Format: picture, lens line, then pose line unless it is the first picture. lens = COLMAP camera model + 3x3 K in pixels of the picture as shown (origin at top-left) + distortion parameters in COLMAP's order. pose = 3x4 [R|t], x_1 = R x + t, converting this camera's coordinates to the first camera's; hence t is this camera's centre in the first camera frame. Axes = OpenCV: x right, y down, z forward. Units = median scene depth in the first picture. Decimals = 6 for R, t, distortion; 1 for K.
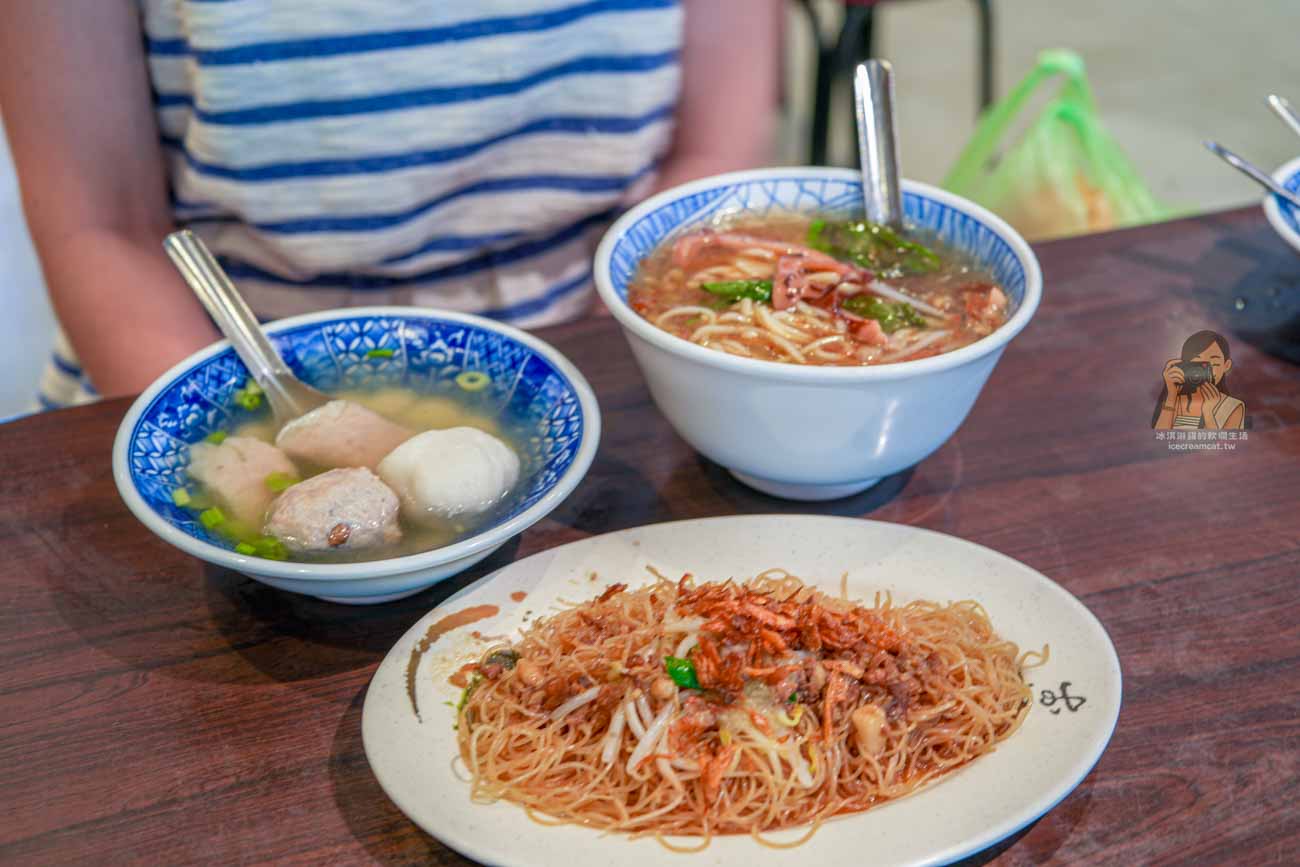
lens RADIAL K [[1821.6, 0, 651.9], [0, 1821.6, 431.0], [0, 0, 1]] dist [-0.027097, 0.000000]
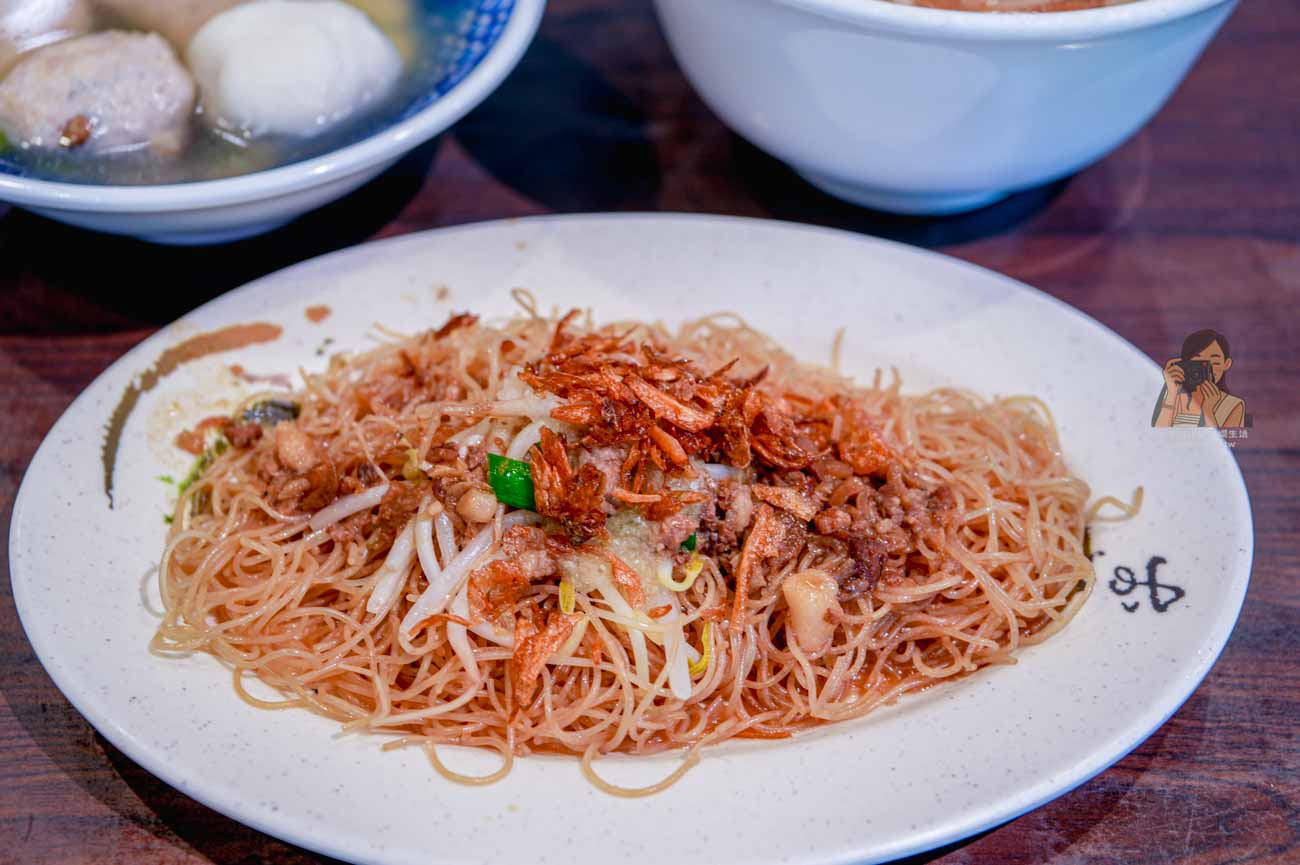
lens RADIAL K [[1947.4, 0, 645.8], [0, 1947.4, 426.6], [0, 0, 1]] dist [-0.023934, 0.000000]
pose [[0.988699, 0.112842, -0.098697, 0.117318], [-0.089643, 0.972691, 0.214092, -0.028391], [0.120160, -0.202825, 0.971814, 0.355517]]
